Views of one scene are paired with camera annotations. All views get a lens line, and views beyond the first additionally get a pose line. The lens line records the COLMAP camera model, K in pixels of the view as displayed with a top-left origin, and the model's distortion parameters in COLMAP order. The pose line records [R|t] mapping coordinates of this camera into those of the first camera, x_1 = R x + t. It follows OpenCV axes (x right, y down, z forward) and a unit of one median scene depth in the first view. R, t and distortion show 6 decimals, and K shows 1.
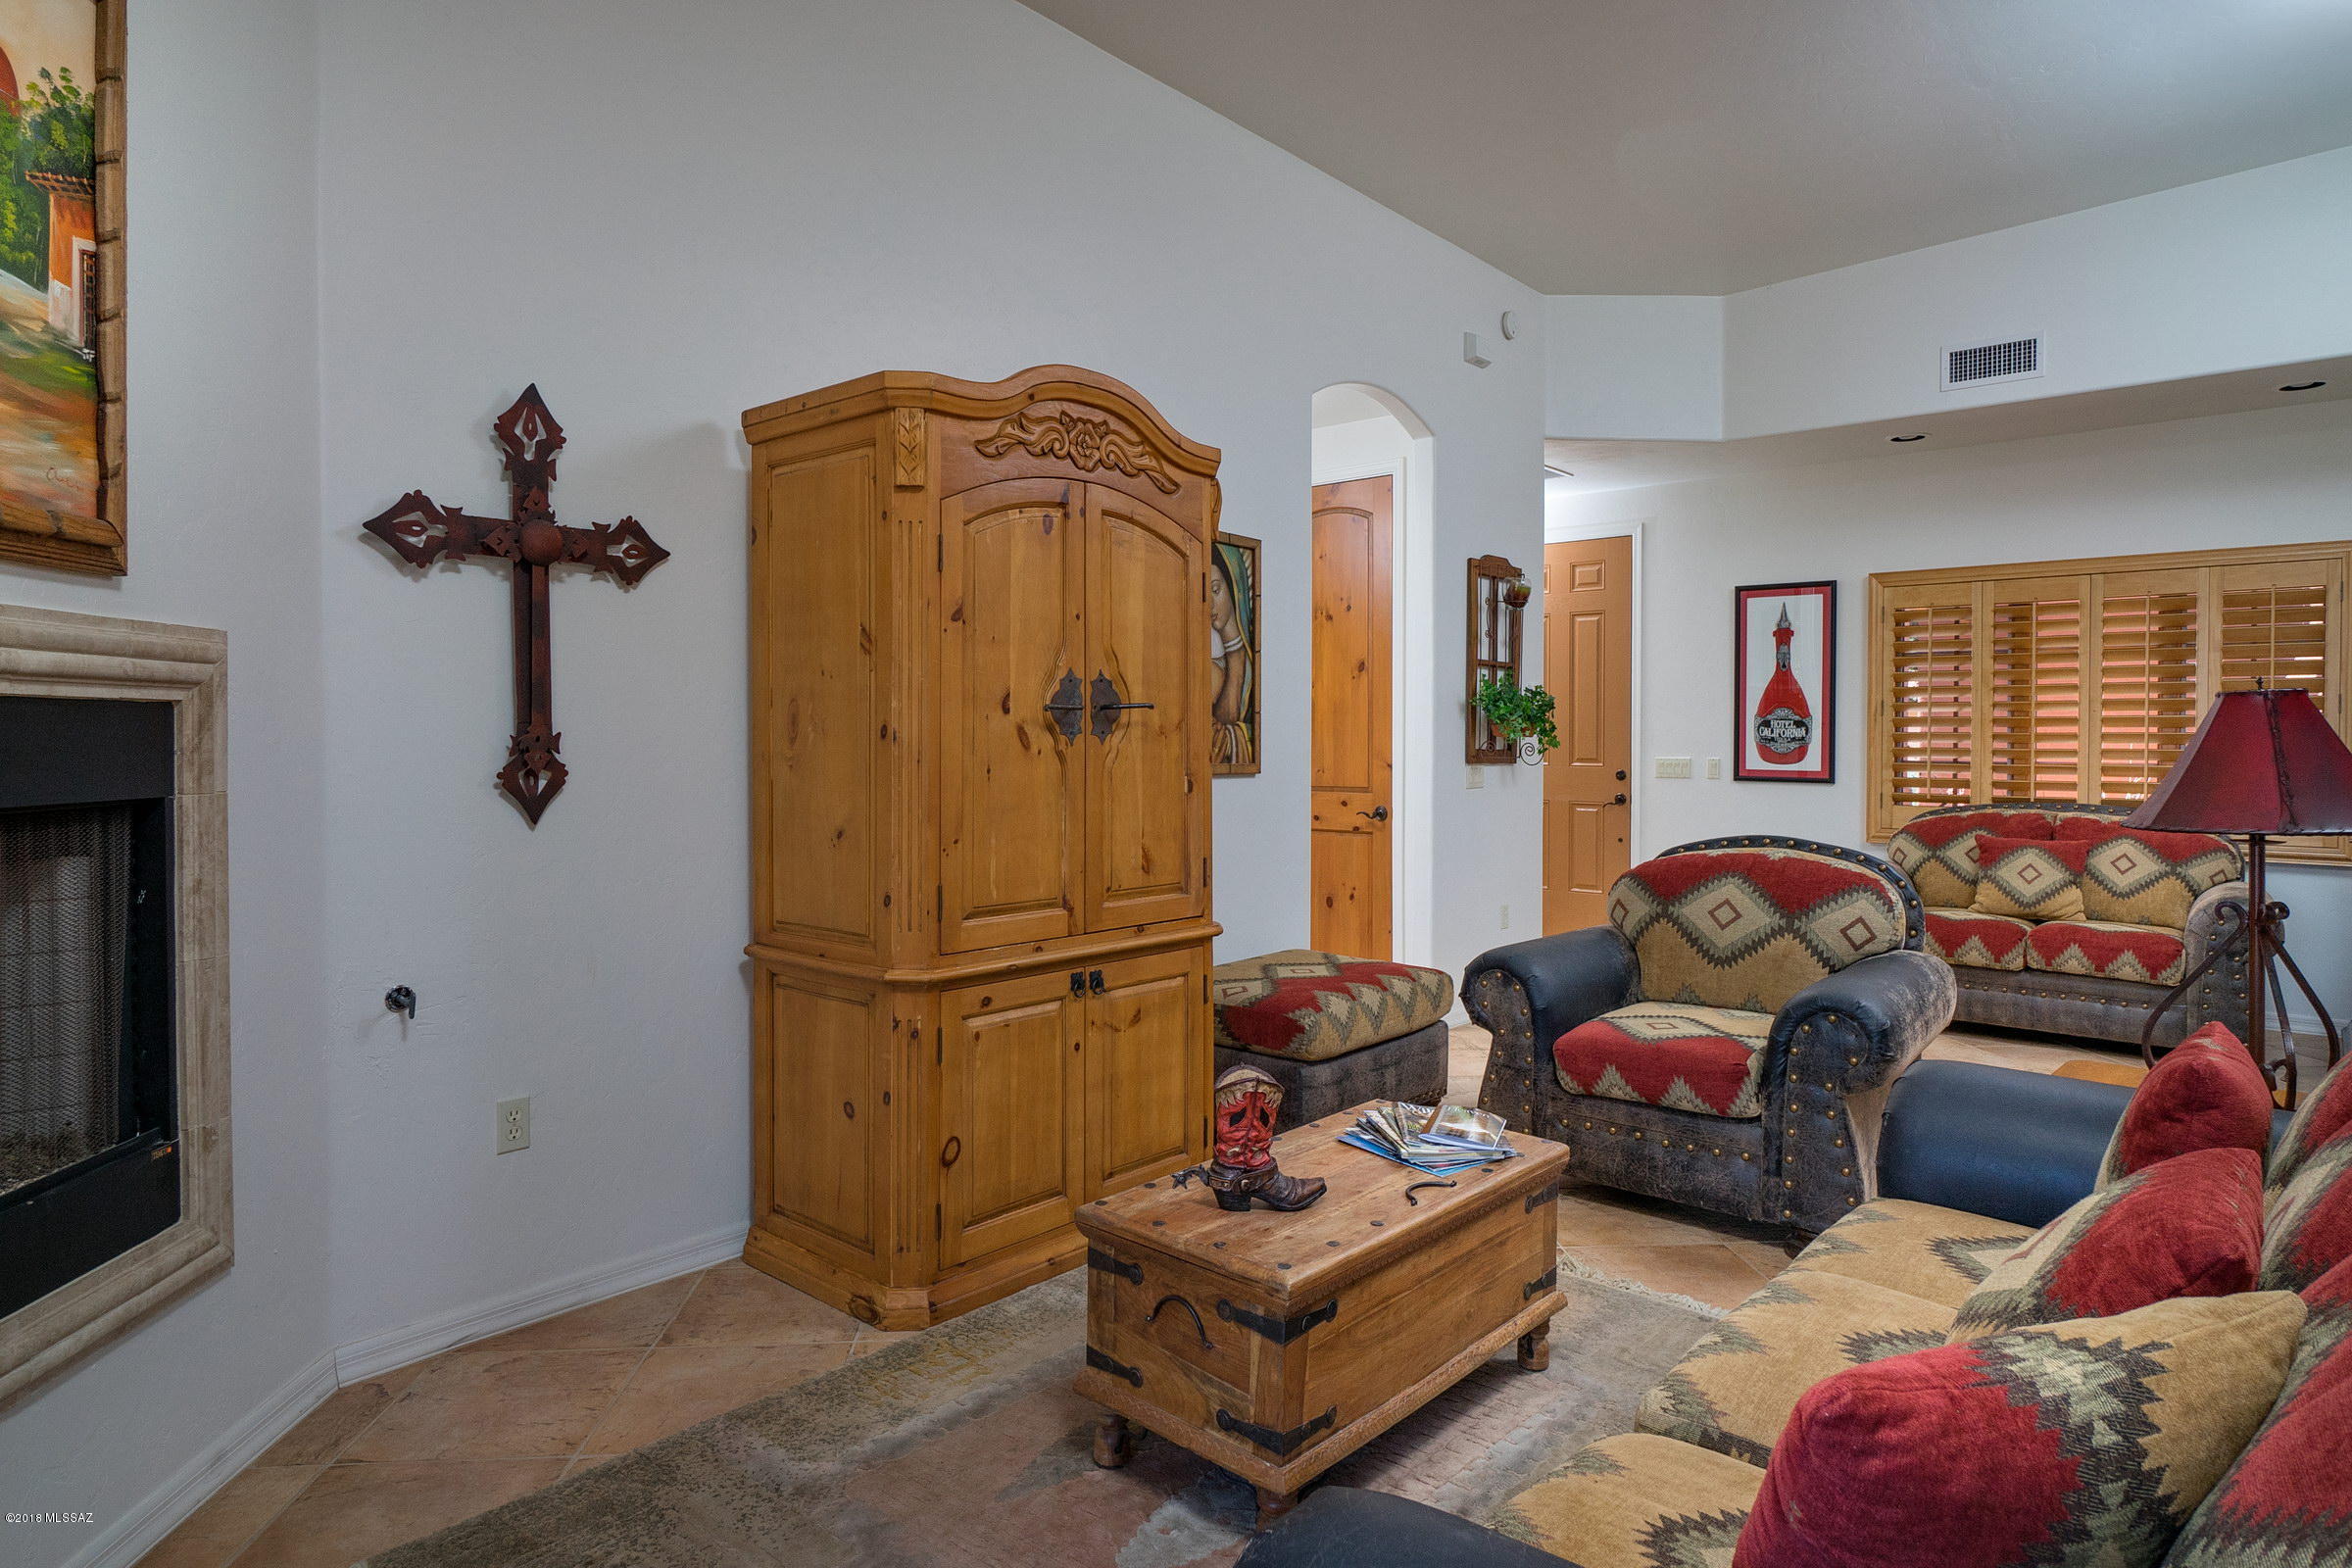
lens RADIAL K [[1401.1, 0, 1181.4], [0, 1401.1, 765.2], [0, 0, 1]] dist [-0.000716, -0.000557]
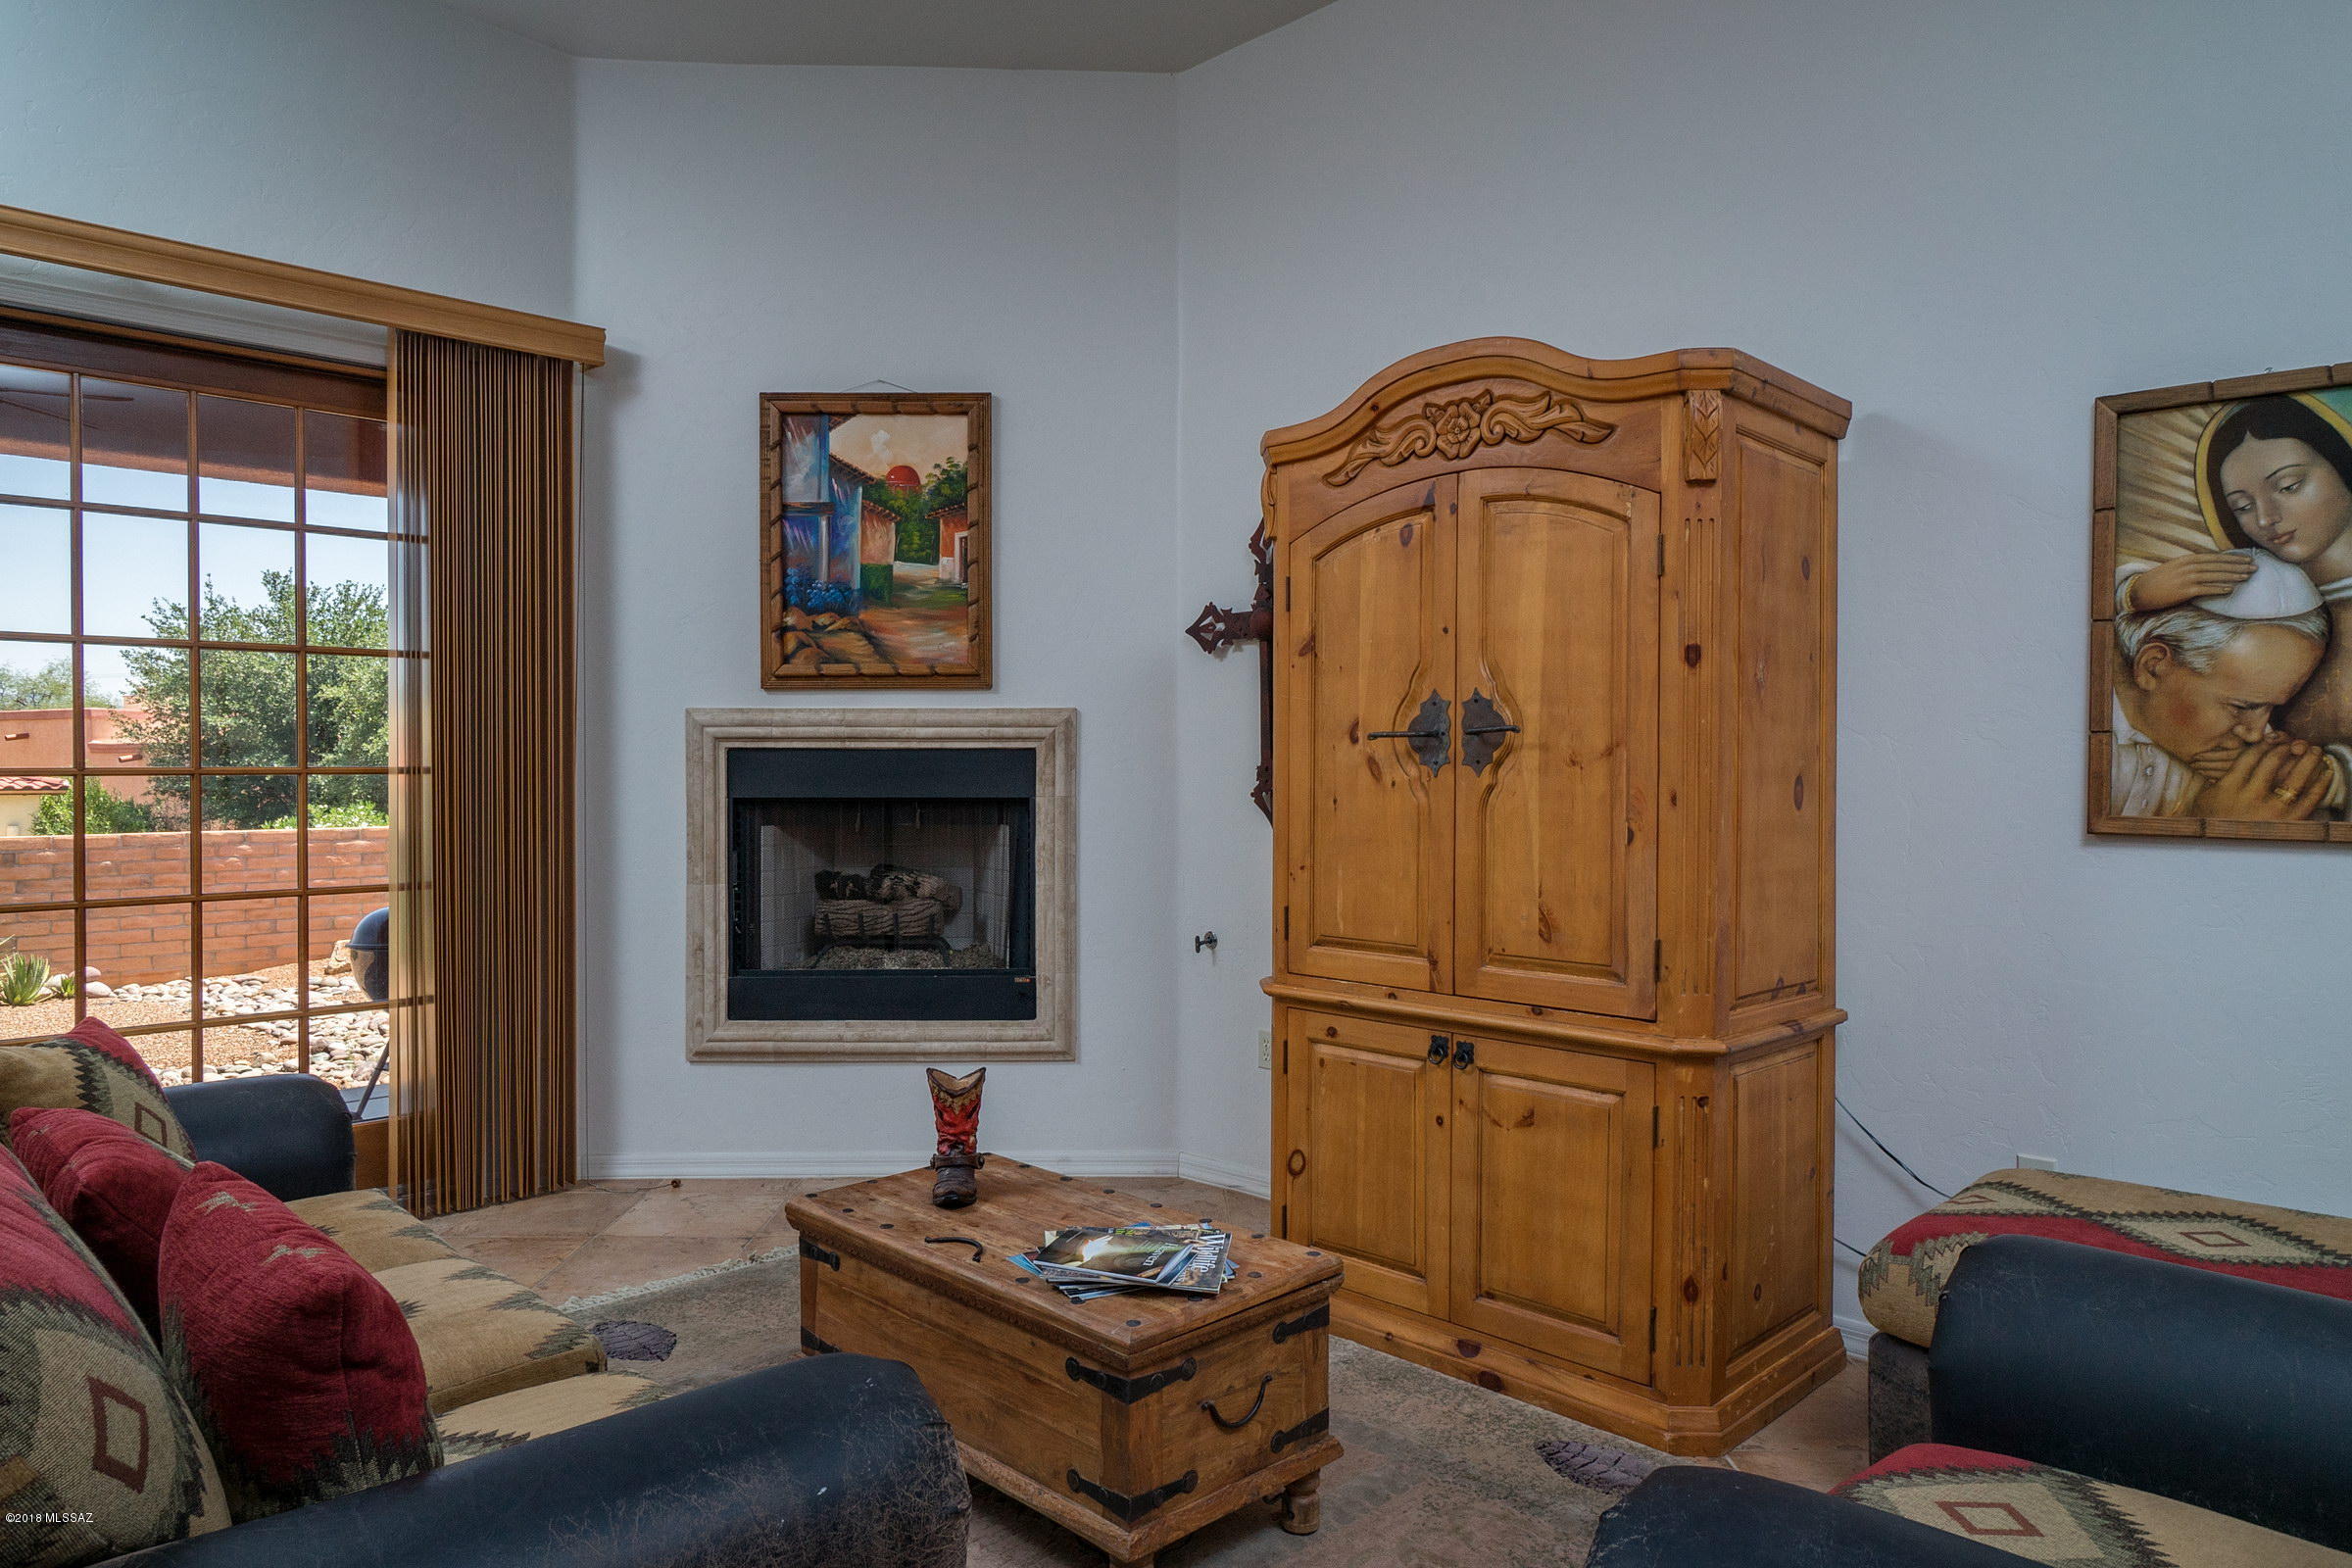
lens RADIAL K [[1481.4, 0, 1176.0], [0, 1481.4, 784.0], [0, 0, 1]] dist [-0.002380, -0.000635]
pose [[-0.079797, 0.012618, -0.996731, 0.892849], [-0.020962, 0.999678, 0.014334, -0.020209], [0.996591, 0.022037, -0.079507, 0.939443]]
